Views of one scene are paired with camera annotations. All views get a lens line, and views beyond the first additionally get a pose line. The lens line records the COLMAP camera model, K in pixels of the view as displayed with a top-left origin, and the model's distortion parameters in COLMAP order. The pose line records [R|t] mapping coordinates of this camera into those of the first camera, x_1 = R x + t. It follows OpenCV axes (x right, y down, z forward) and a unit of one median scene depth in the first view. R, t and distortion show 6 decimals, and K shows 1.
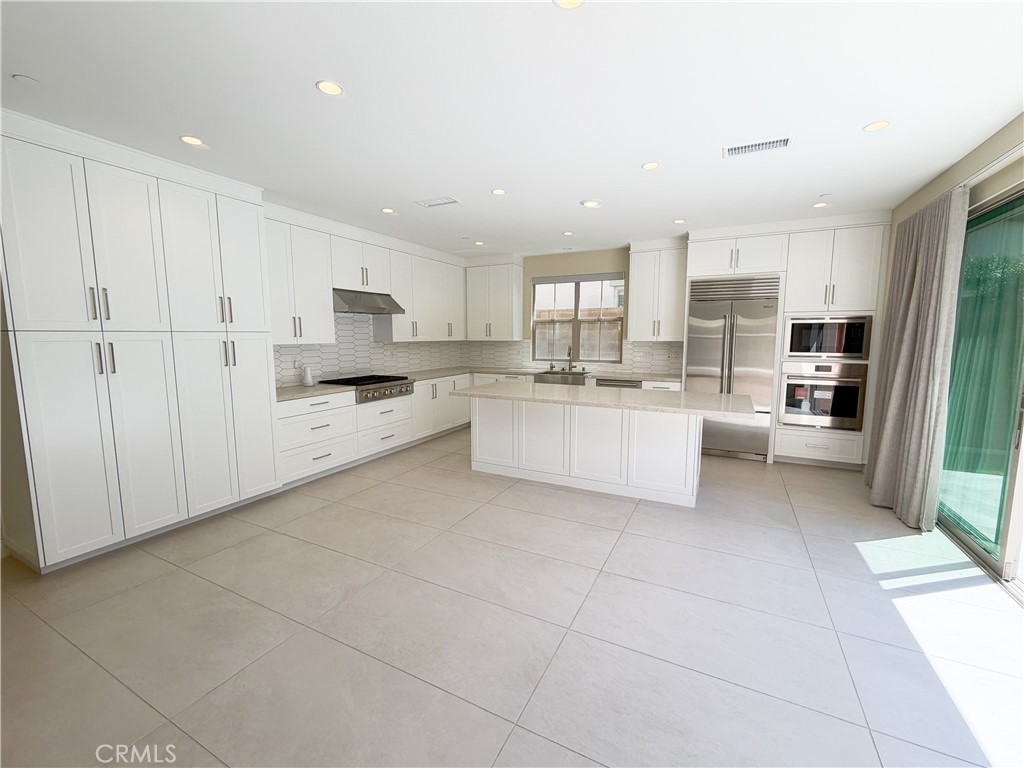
lens RADIAL K [[422.7, 0, 511.5], [0, 422.7, 386.1], [0, 0, 1]] dist [-0.000942, -0.000703]
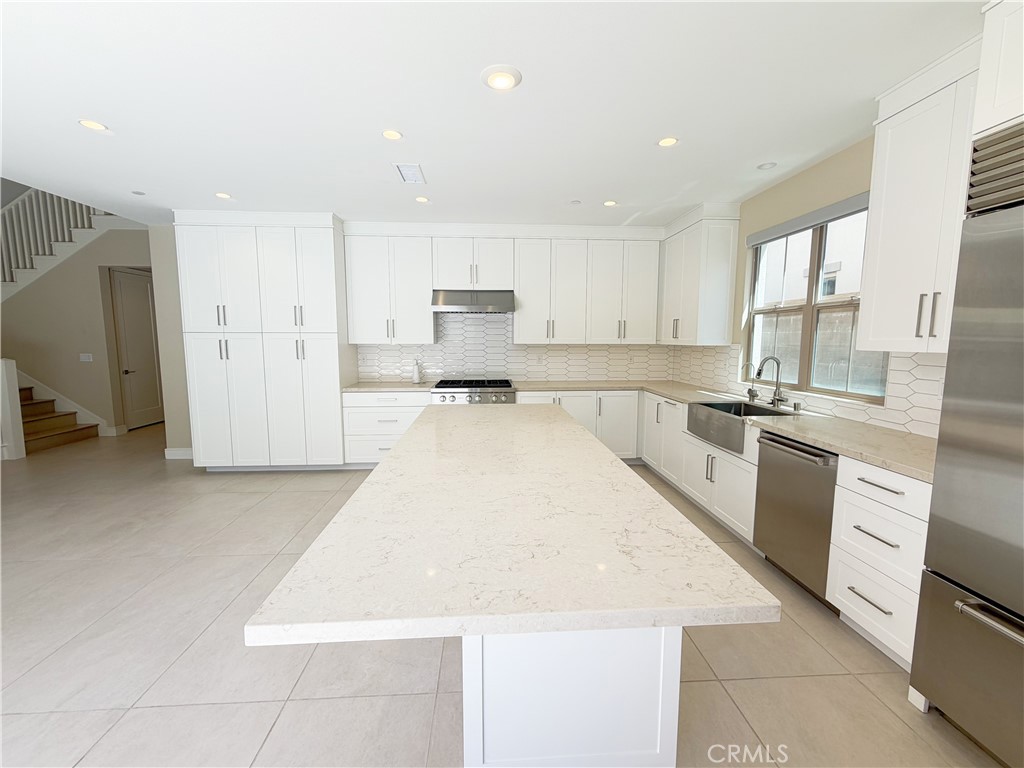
lens RADIAL K [[422.7, 0, 514.3], [0, 422.7, 385.6], [0, 0, 1]] dist [-0.000942, -0.000703]
pose [[0.515534, 0.099944, -0.851021, 0.562504], [-0.105835, 0.992997, 0.052505, -0.075260], [0.850308, 0.063000, 0.522501, 0.639371]]
